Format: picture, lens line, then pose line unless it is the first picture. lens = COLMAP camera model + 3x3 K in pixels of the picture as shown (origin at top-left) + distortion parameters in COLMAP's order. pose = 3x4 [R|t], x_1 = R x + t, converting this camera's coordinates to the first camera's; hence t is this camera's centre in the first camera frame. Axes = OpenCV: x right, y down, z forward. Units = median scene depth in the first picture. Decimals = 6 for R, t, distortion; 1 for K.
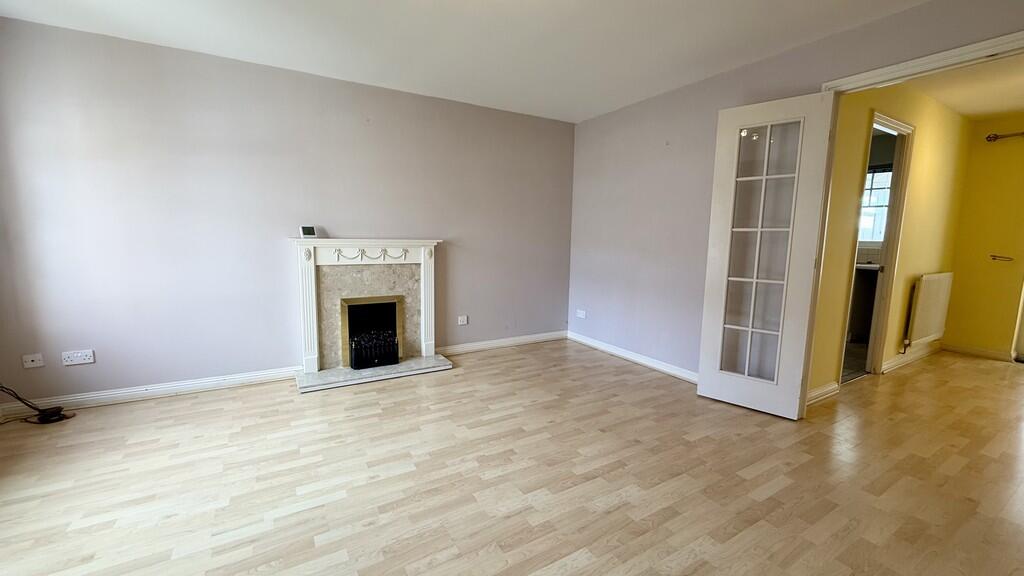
lens RADIAL K [[414.6, 0, 511.7], [0, 414.6, 284.4], [0, 0, 1]] dist [0.001244, 0.000096]
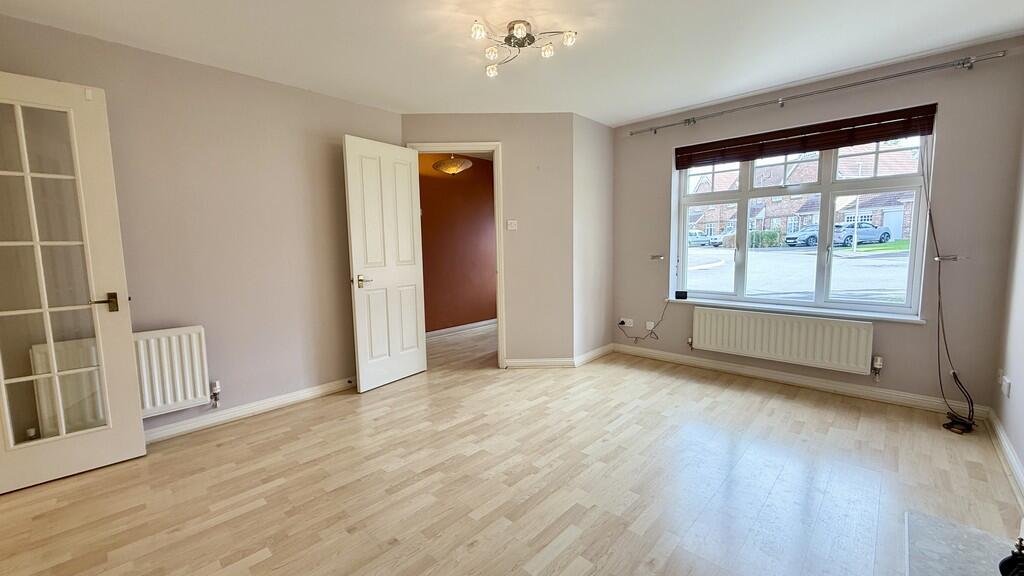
lens RADIAL K [[414.6, 0, 508.9], [0, 414.6, 288.7], [0, 0, 1]] dist [0.001244, 0.000096]
pose [[-0.966315, 0.029903, -0.255619, 0.243130], [-0.027859, 0.975237, 0.219400, -0.240114], [0.255850, 0.219131, -0.941553, 1.939488]]
